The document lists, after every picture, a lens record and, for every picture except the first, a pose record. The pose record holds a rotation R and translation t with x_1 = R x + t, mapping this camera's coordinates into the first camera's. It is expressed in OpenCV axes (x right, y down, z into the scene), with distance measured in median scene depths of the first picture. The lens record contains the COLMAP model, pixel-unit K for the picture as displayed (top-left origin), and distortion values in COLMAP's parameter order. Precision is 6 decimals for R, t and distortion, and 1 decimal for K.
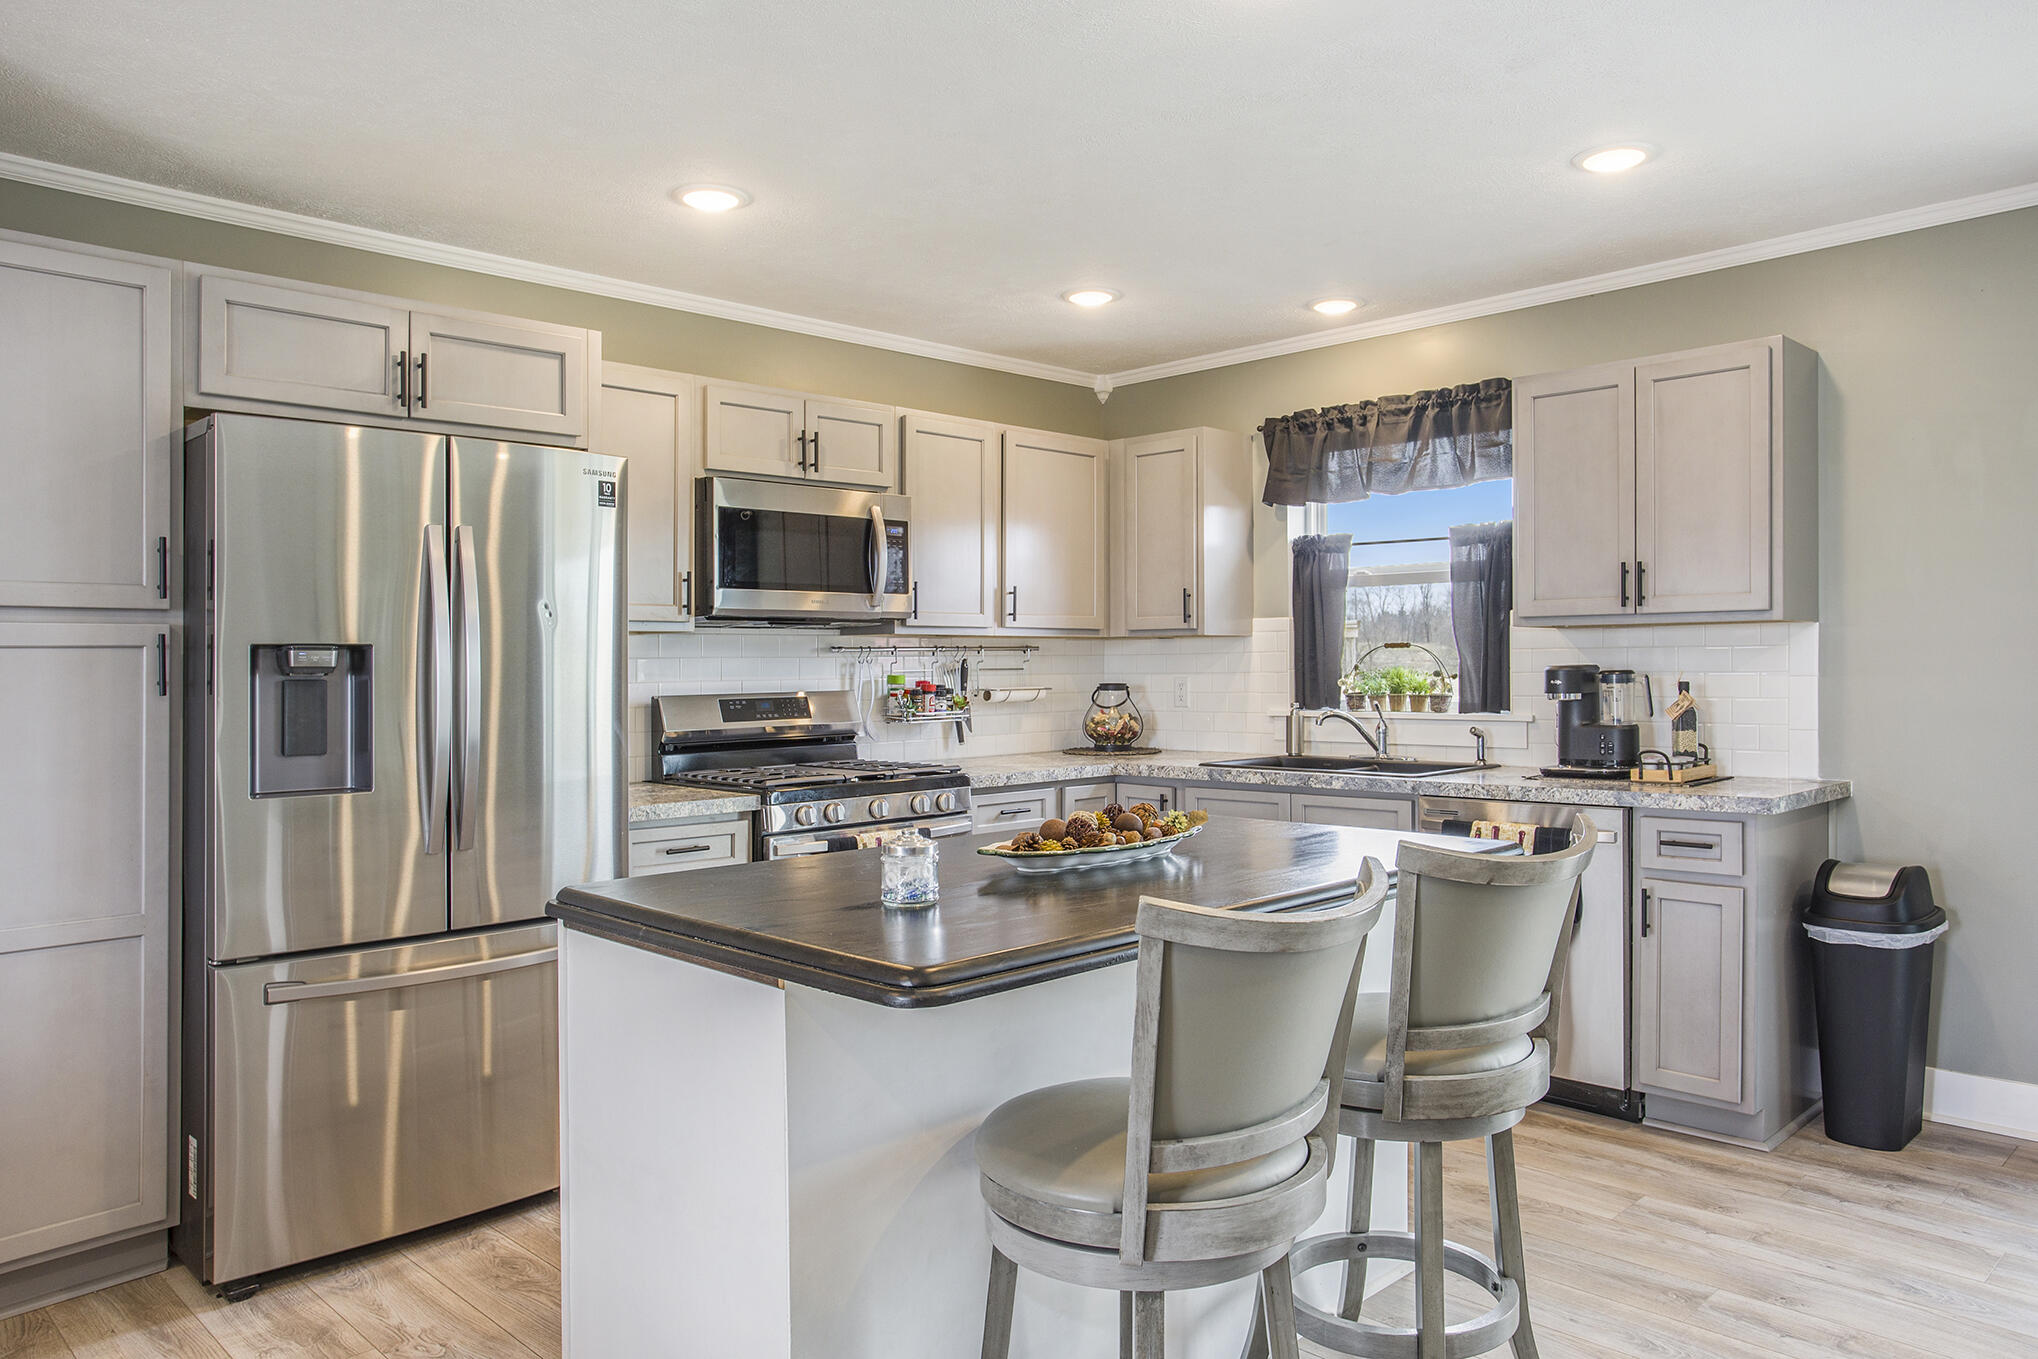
lens RADIAL K [[1405.2, 0, 957.8], [0, 1405.2, 677.0], [0, 0, 1]] dist [0.020616, 0.002960]
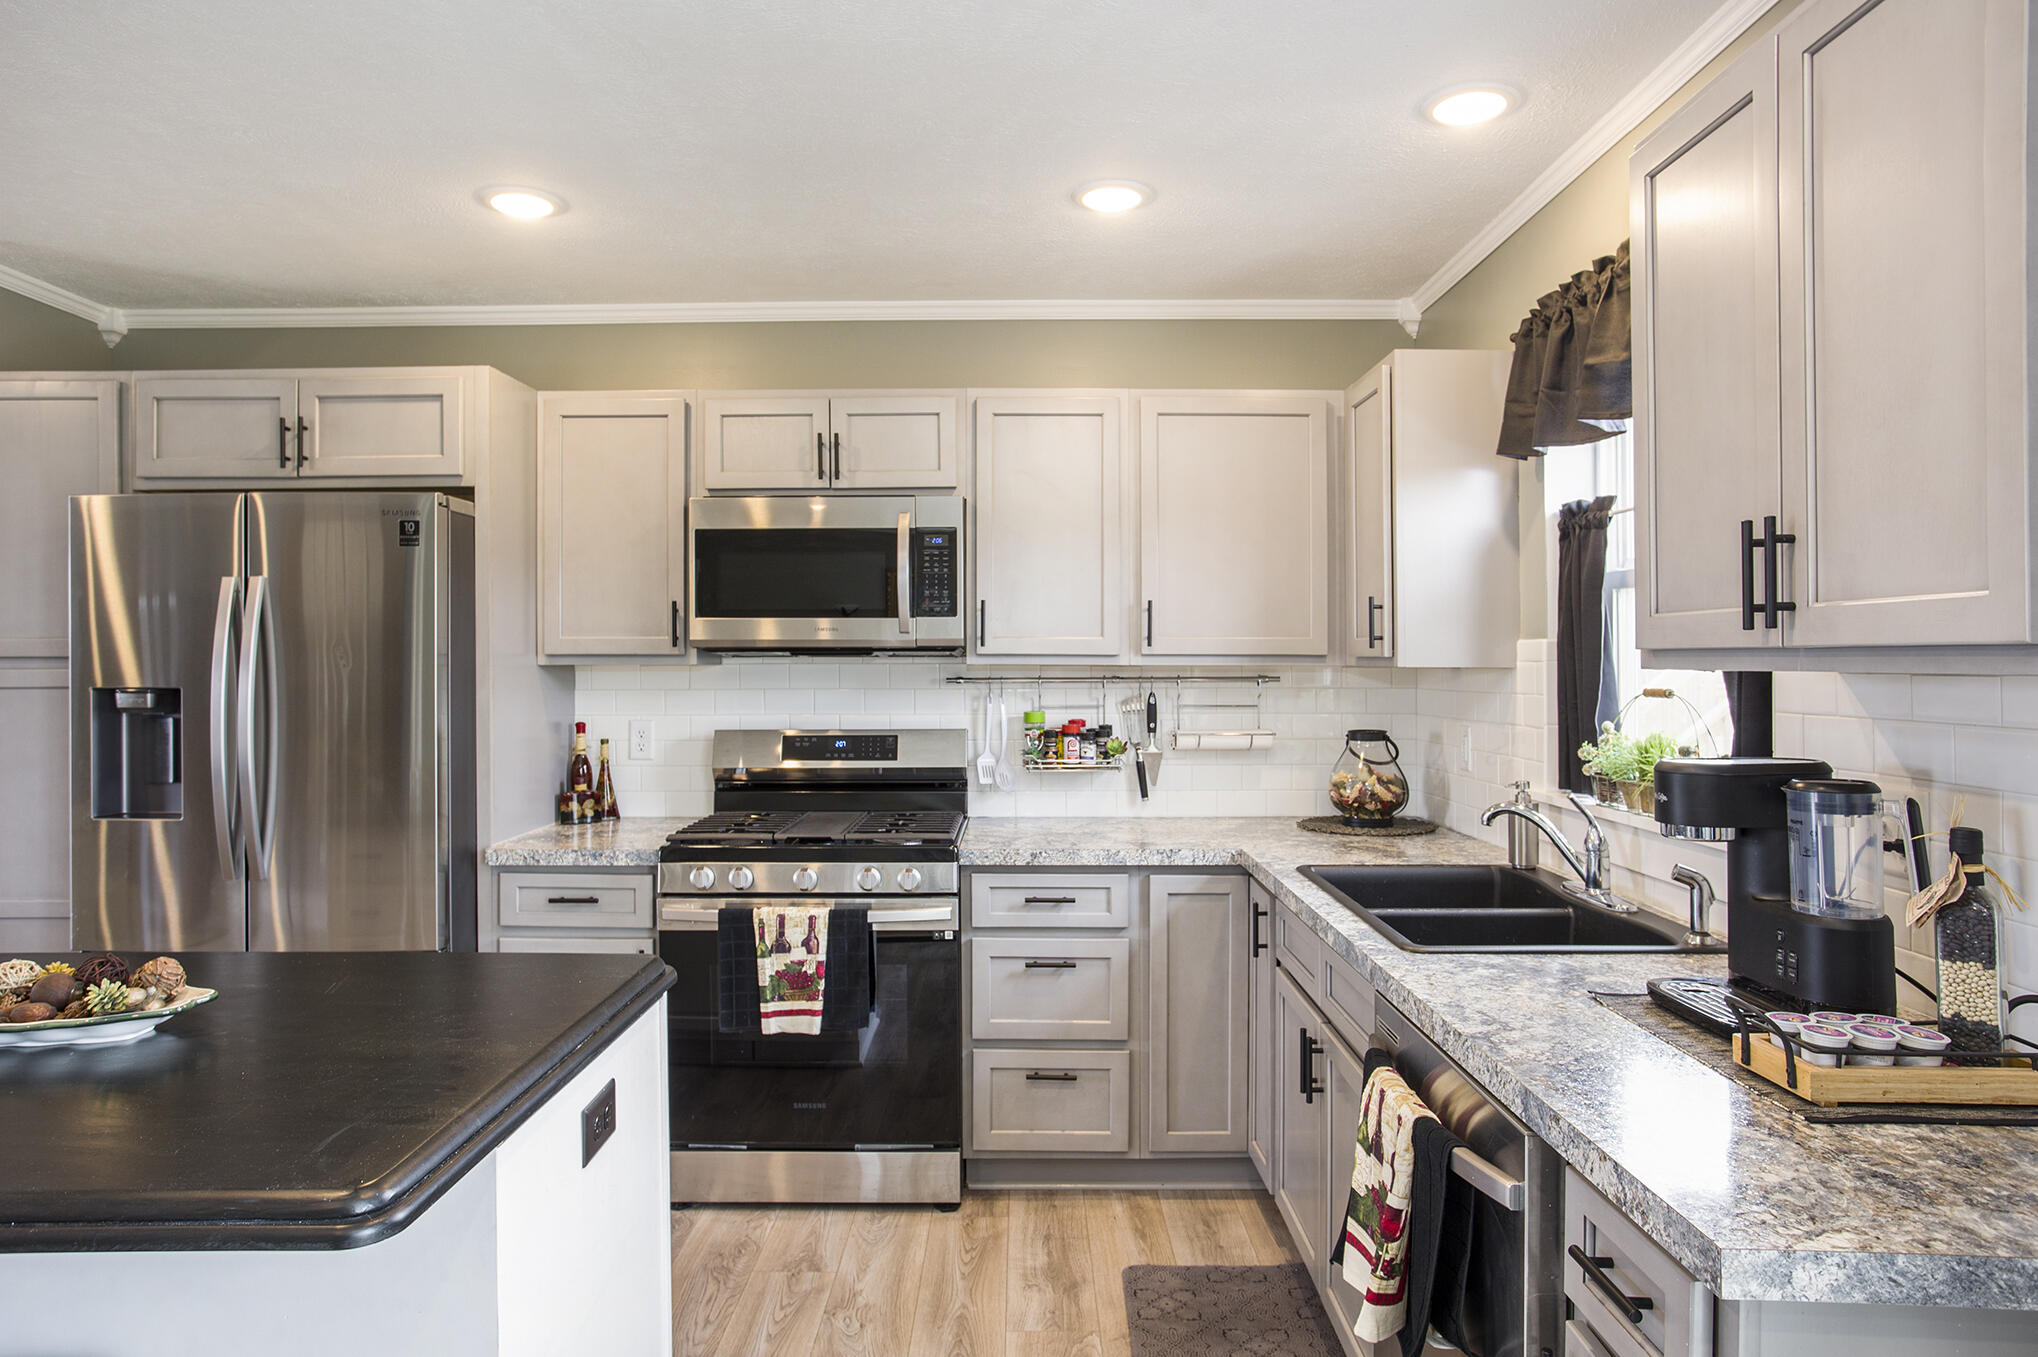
lens RADIAL K [[1212.1, 0, 1016.0], [0, 1212.1, 679.5], [0, 0, 1]] dist [-0.014238, -0.000467]
pose [[0.716237, 0.018513, -0.697612, 0.475858], [-0.012822, 0.999828, 0.013369, -0.031736], [0.697740, -0.000631, 0.716351, 0.512273]]
